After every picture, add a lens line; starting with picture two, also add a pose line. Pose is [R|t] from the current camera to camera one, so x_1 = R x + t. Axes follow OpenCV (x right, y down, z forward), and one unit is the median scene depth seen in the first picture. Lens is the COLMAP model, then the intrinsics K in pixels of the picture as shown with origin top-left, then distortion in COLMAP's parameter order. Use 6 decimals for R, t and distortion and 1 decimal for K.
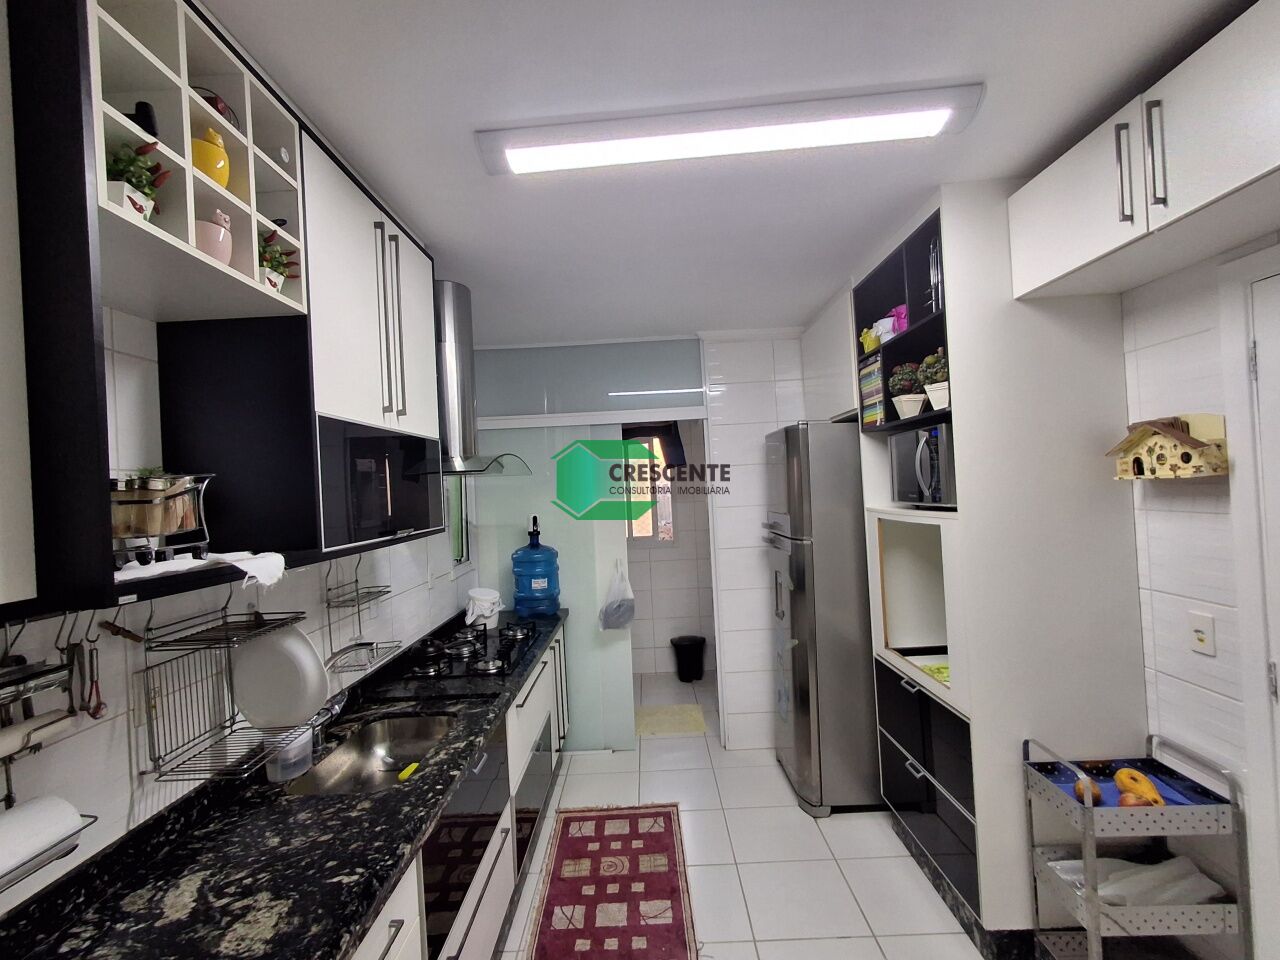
lens RADIAL K [[571.1, 0, 639.5], [0, 571.1, 484.8], [0, 0, 1]] dist [-0.000689, 0.000014]
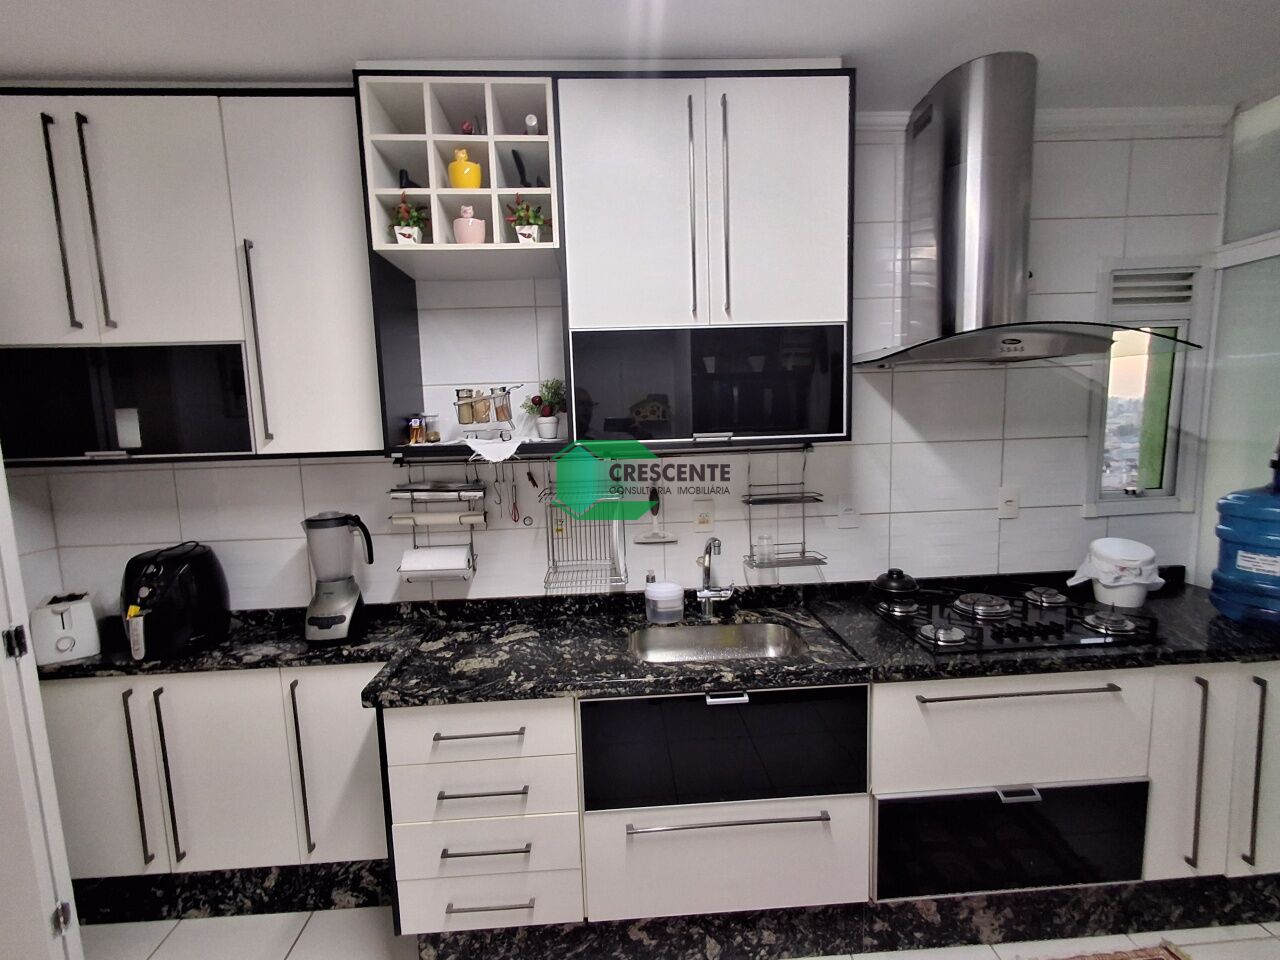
lens RADIAL K [[571.1, 0, 639.5], [0, 571.1, 484.8], [0, 0, 1]] dist [-0.000689, 0.000014]
pose [[0.072925, 0.156202, -0.985029, 0.744993], [0.035407, 0.986631, 0.159078, 0.011293], [0.996709, -0.046477, 0.066420, 1.130134]]
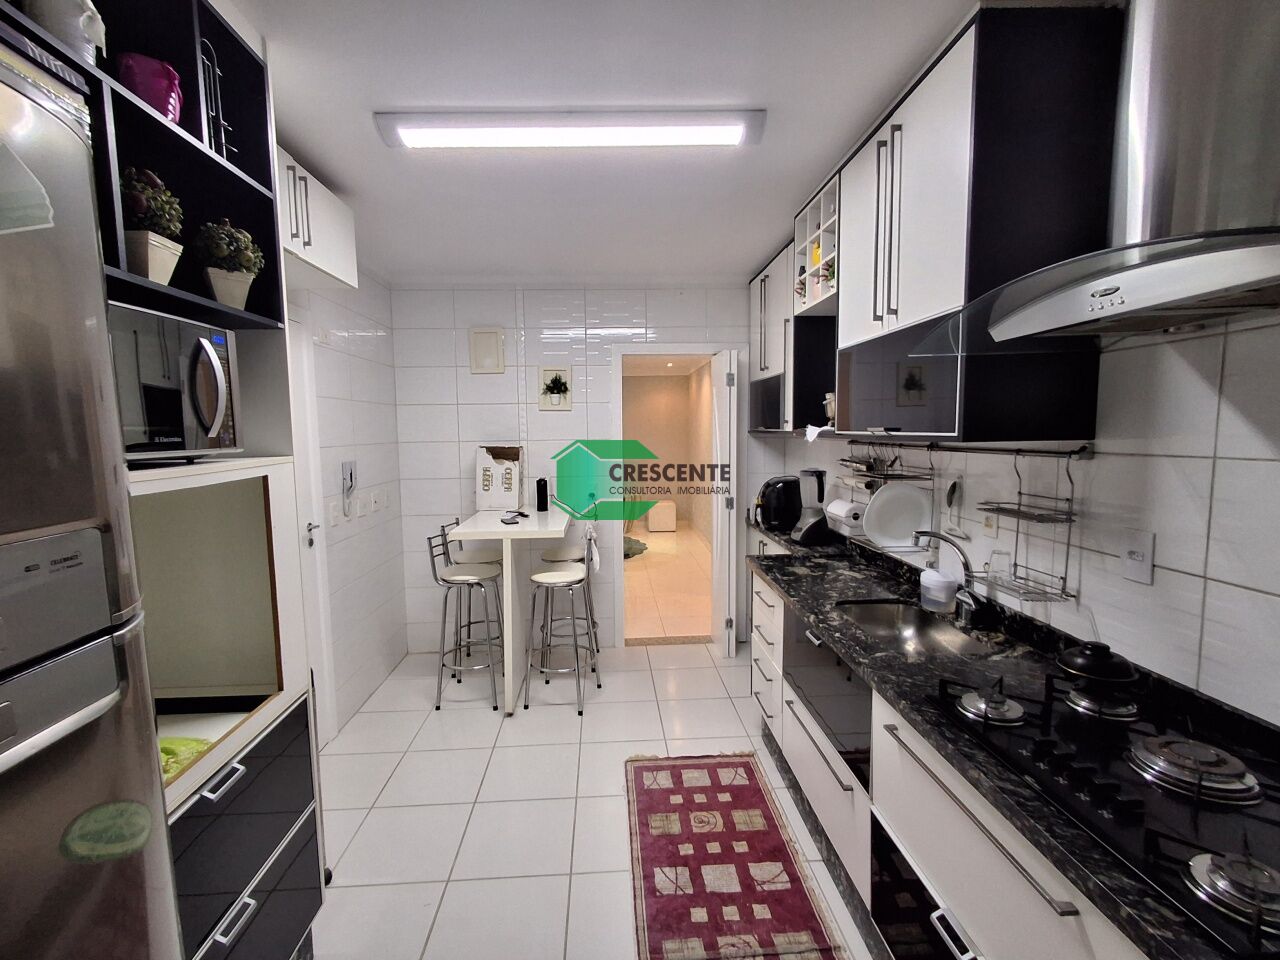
lens RADIAL K [[603.9, 0, 640.0], [0, 603.9, 480.0], [0, 0, 1]] dist [-0.000258, -0.000024]
pose [[-0.995620, 0.068034, -0.064133, 0.161734], [0.062567, 0.994525, 0.083702, 0.076121], [0.069476, 0.079323, -0.994425, 2.956127]]
